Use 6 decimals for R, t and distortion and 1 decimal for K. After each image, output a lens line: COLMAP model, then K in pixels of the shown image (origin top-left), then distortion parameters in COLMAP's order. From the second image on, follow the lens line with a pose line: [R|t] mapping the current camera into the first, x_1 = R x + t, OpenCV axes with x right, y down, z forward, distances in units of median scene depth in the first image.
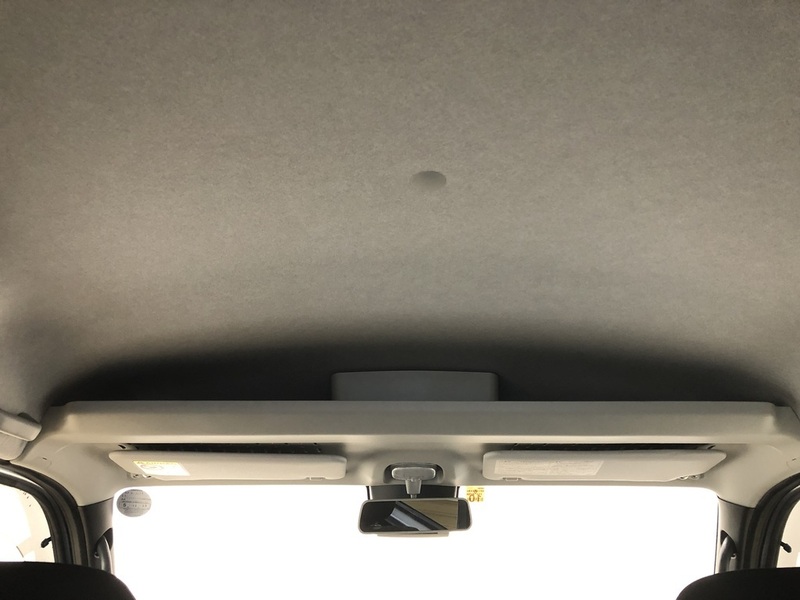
lens RADIAL K [[661.2, 0, 398.6], [0, 661.2, 301.8], [0, 0, 1]] dist [0.027564, -0.065980]
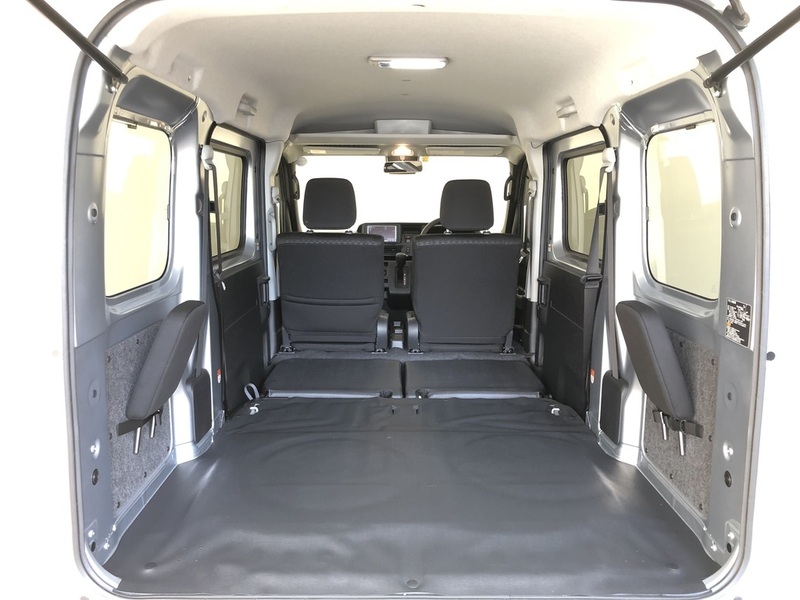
lens RADIAL K [[661.2, 0, 399.4], [0, 661.2, 304.2], [0, 0, 1]] dist [0.027564, -0.065980]
pose [[0.999948, -0.000806, 0.010164, -0.022845], [-0.004486, 0.860374, 0.509643, -0.637600], [-0.009156, -0.509662, 0.860326, -1.799194]]
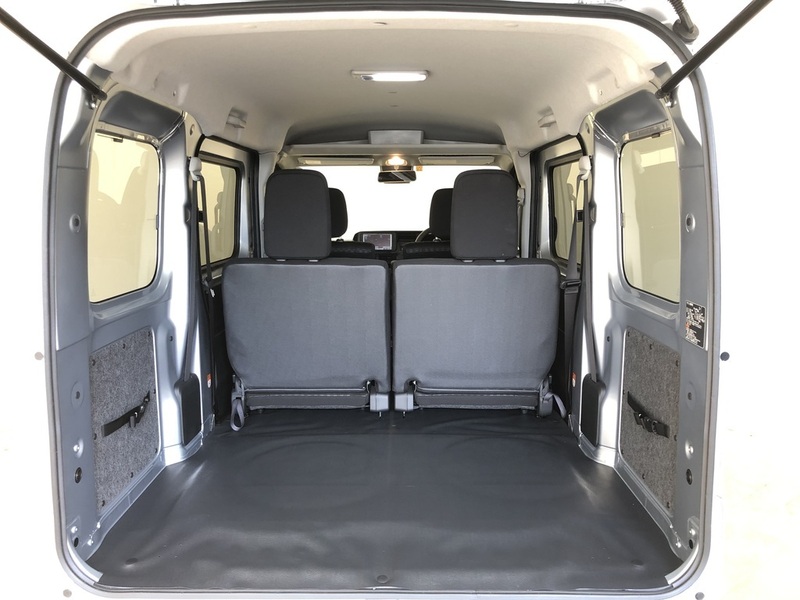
lens RADIAL K [[661.2, 0, 398.0], [0, 661.2, 302.2], [0, 0, 1]] dist [0.027564, -0.065980]
pose [[0.999949, -0.006214, -0.007943, 0.047255], [0.009334, 0.868570, 0.495479, -0.652350], [0.003820, -0.495528, 0.868583, -1.840759]]
